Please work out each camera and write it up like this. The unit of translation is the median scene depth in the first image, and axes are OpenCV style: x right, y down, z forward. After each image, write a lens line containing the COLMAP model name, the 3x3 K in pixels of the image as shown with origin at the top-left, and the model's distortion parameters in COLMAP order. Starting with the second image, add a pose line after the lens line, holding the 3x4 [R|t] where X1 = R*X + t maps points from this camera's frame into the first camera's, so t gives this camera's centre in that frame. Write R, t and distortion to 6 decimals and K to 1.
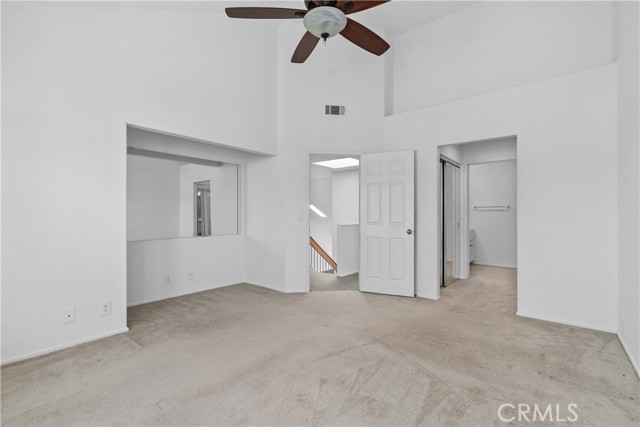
lens RADIAL K [[292.2, 0, 319.9], [0, 292.2, 212.9], [0, 0, 1]] dist [0.003779, 0.000155]
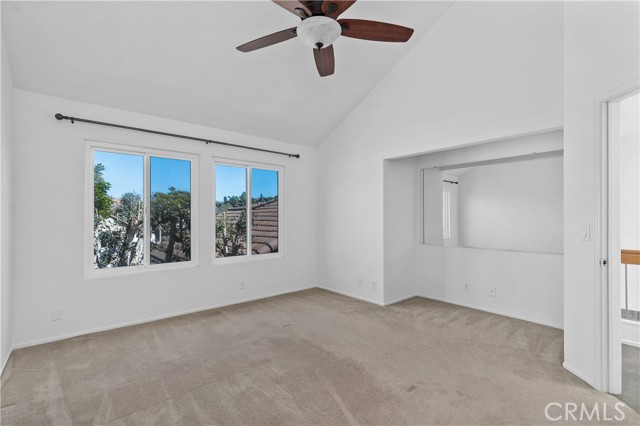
lens RADIAL K [[292.2, 0, 319.9], [0, 292.2, 215.5], [0, 0, 1]] dist [0.003779, 0.000155]
pose [[-0.170284, -0.007523, -0.985366, 0.626235], [-0.002043, 0.999971, -0.007281, -0.008262], [0.985393, 0.000773, -0.170294, 0.787880]]
